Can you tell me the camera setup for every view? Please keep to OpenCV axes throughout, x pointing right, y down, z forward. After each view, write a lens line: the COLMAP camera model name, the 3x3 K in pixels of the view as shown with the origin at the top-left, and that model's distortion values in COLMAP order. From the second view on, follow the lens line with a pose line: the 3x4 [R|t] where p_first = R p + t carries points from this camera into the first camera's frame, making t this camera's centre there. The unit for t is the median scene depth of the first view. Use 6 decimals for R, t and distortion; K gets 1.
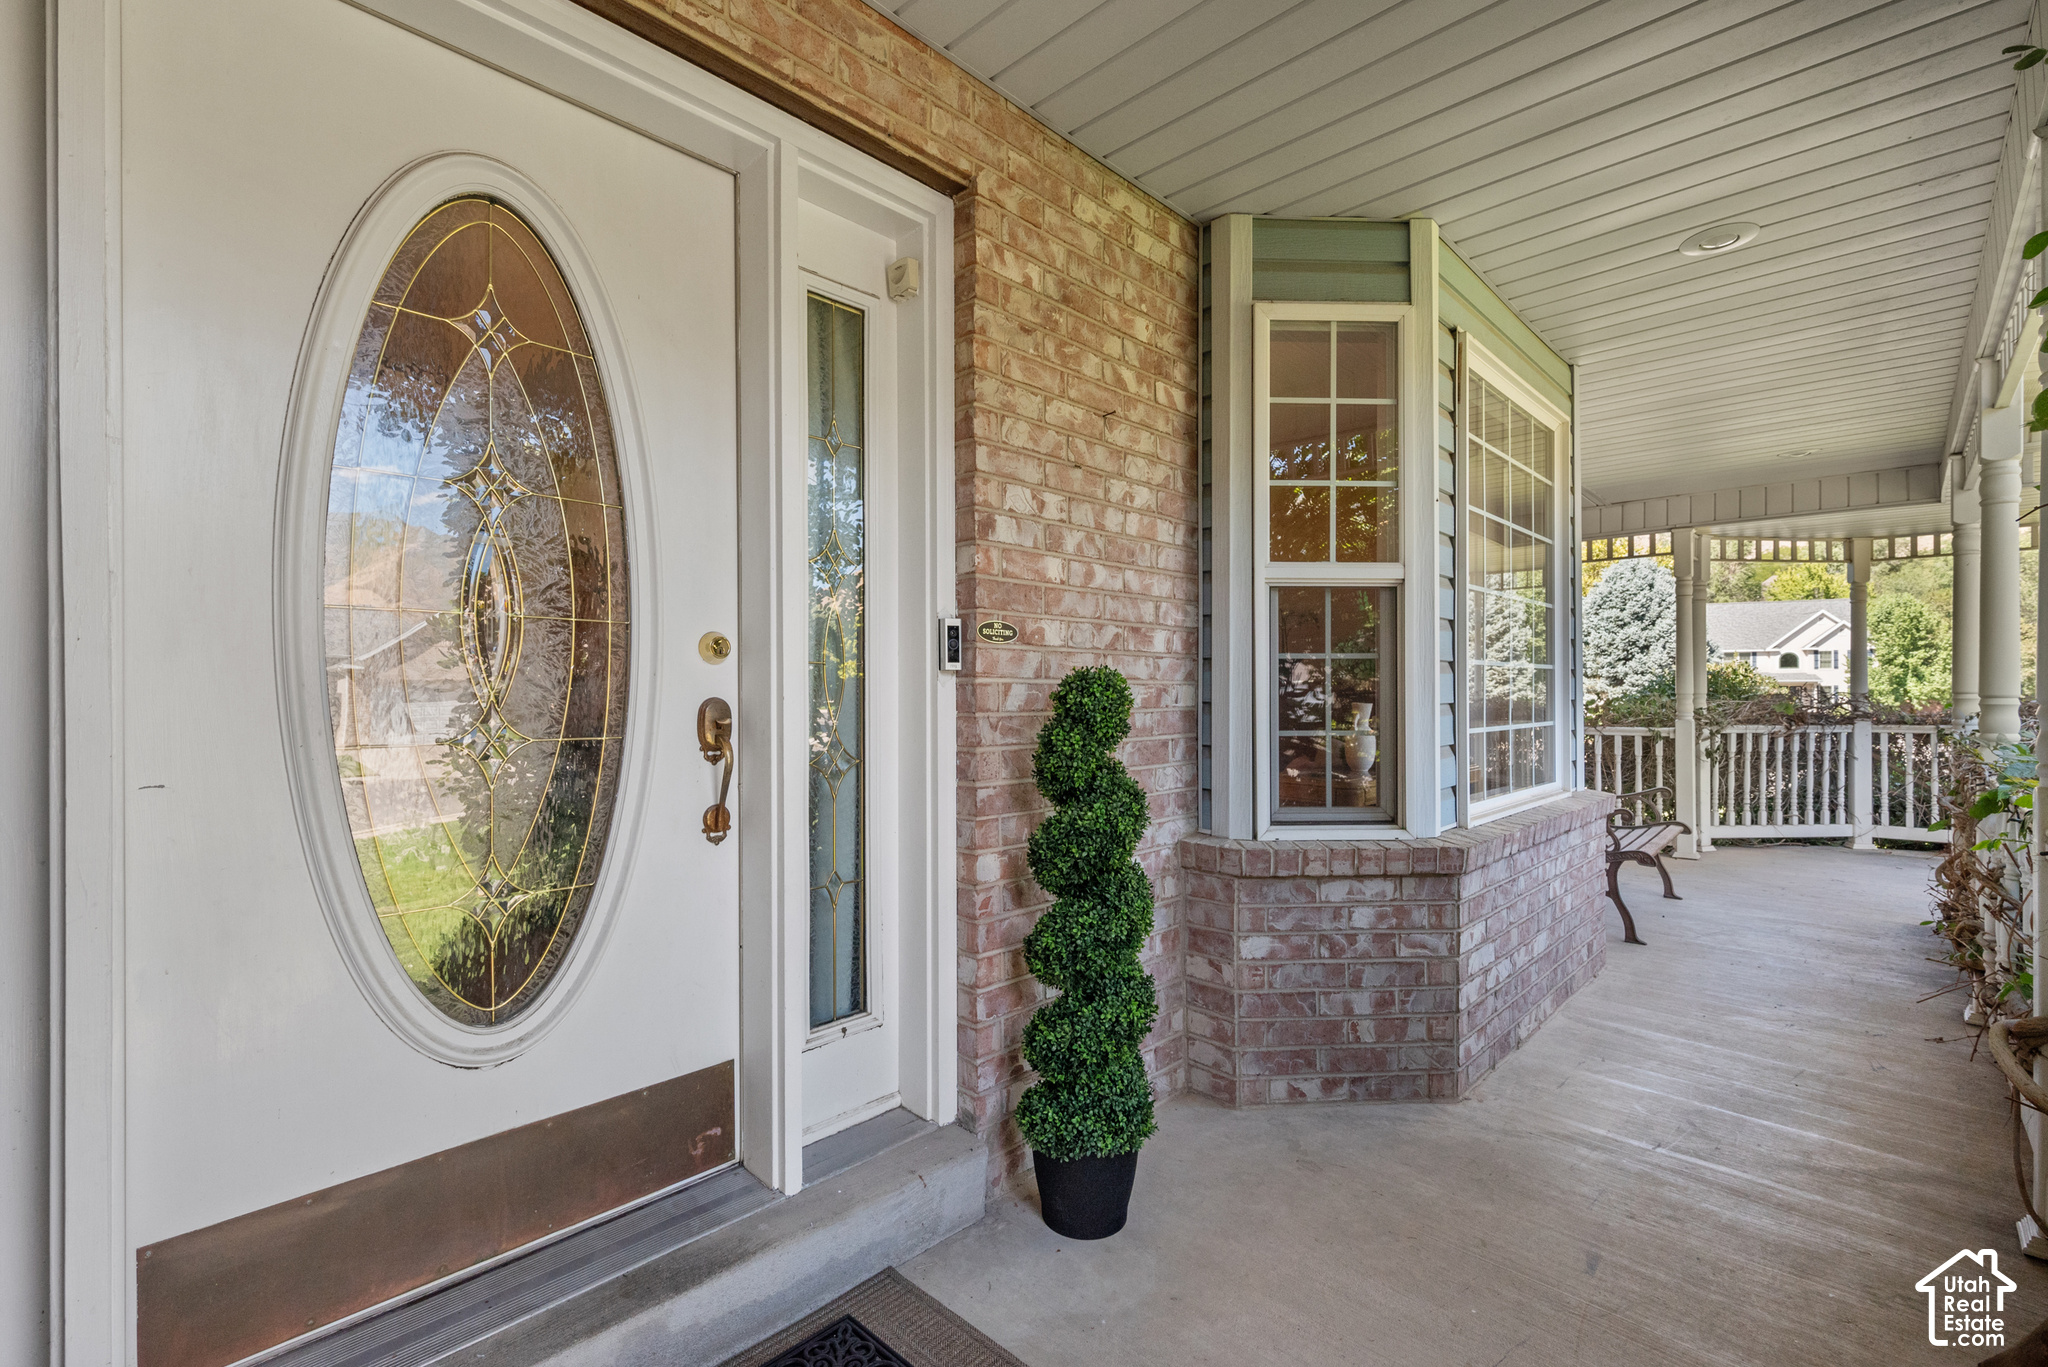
lens RADIAL K [[909.6, 0, 1023.6], [0, 909.6, 688.9], [0, 0, 1]] dist [0.007275, -0.000716]
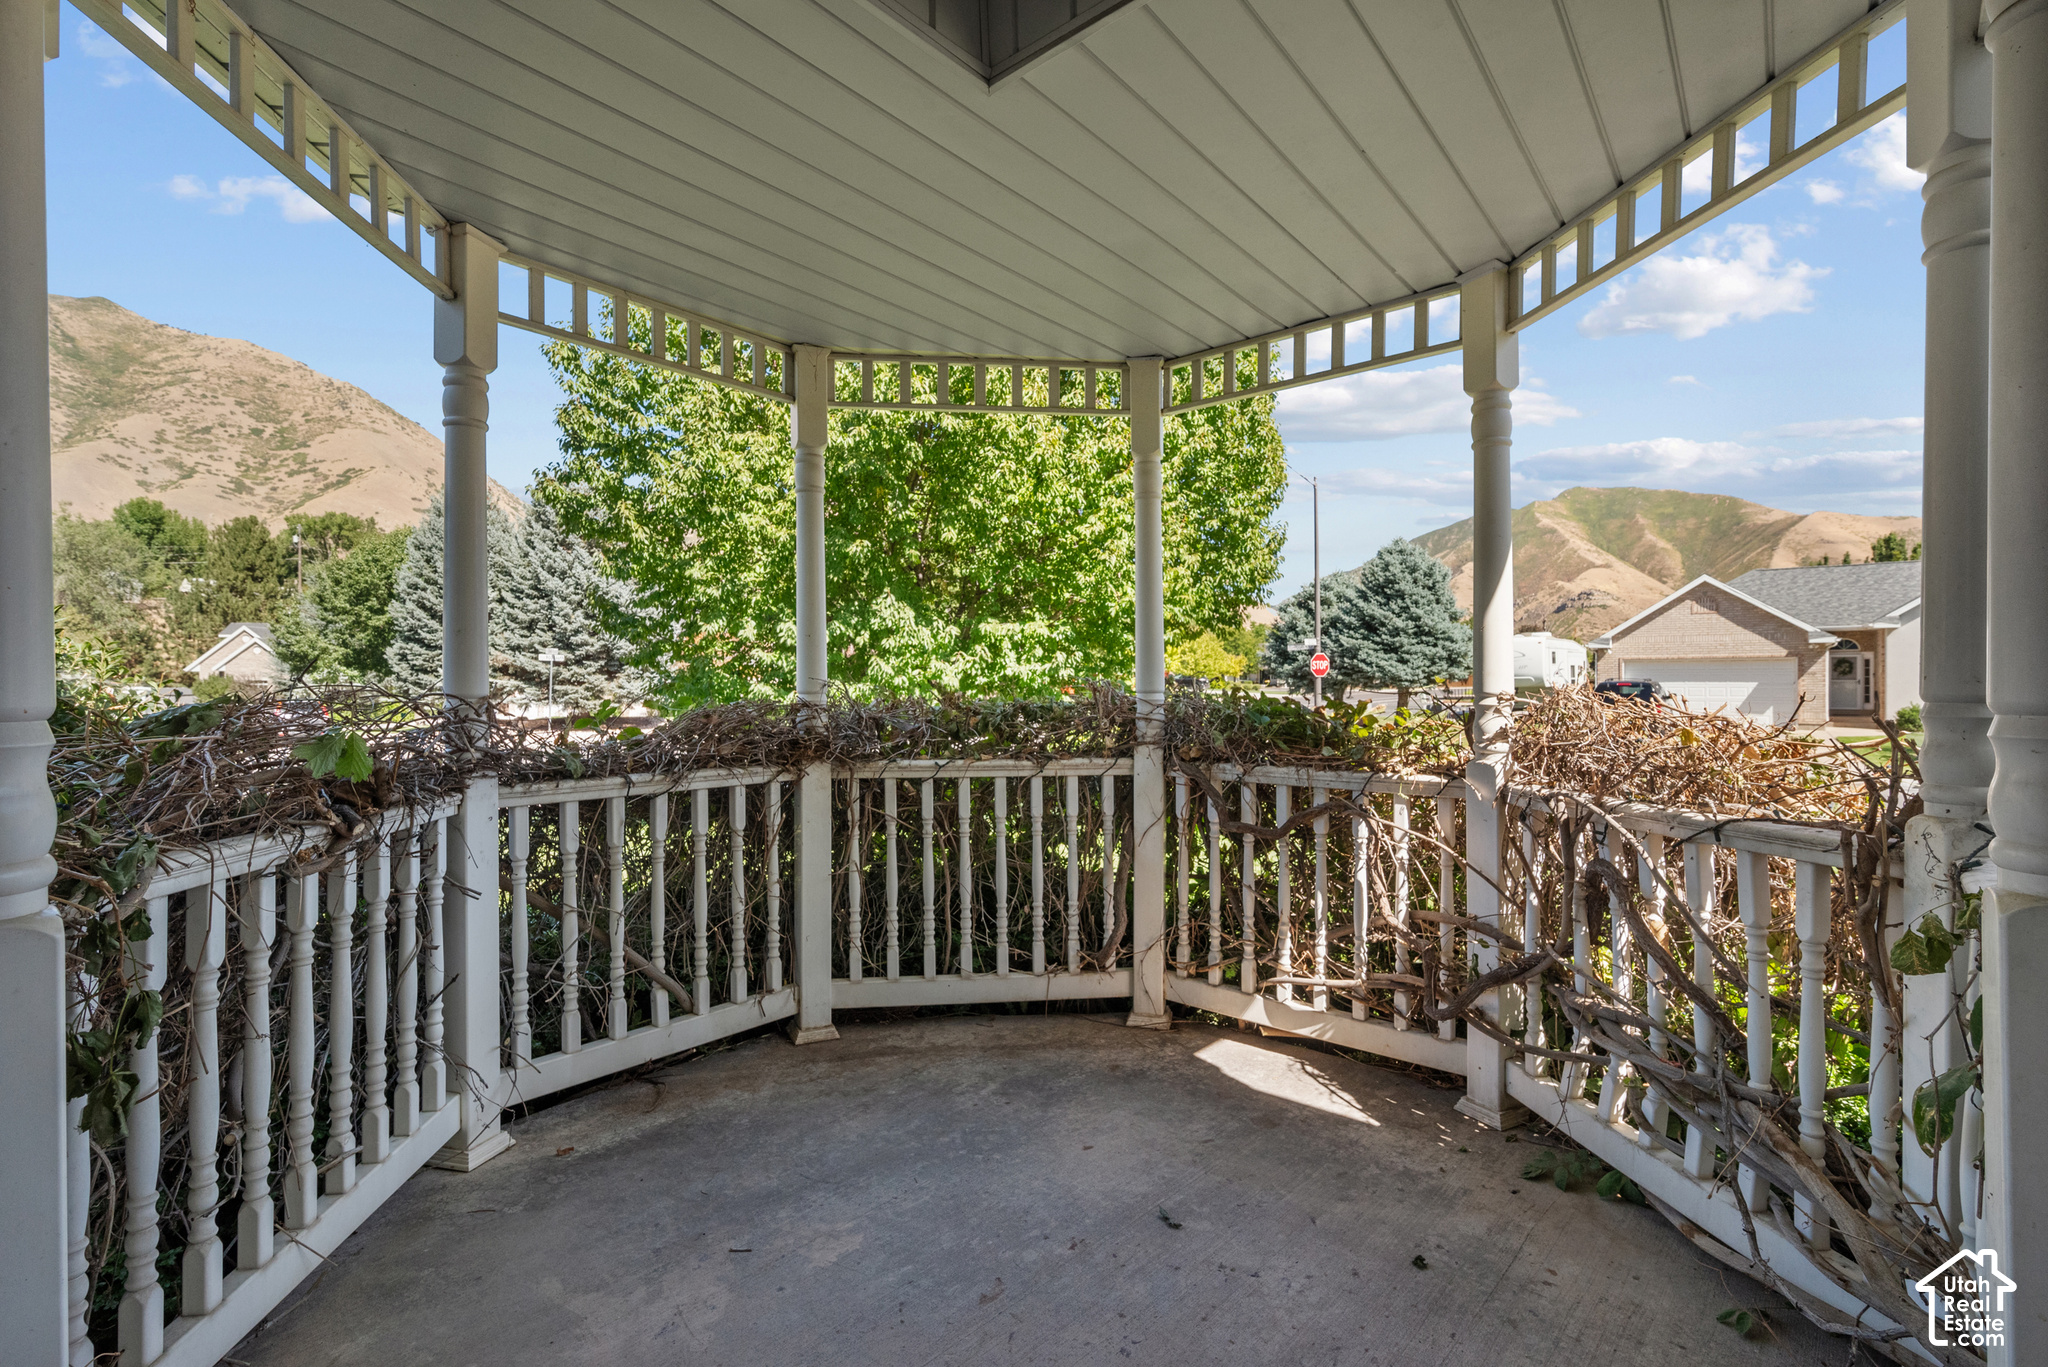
lens RADIAL K [[909.6, 0, 1024.6], [0, 909.6, 677.9], [0, 0, 1]] dist [0.007275, -0.000716]
pose [[-0.063212, -0.002483, 0.997997, 0.455085], [0.005960, 0.999978, 0.002865, -0.003070], [-0.997982, 0.006129, -0.063196, 0.916914]]
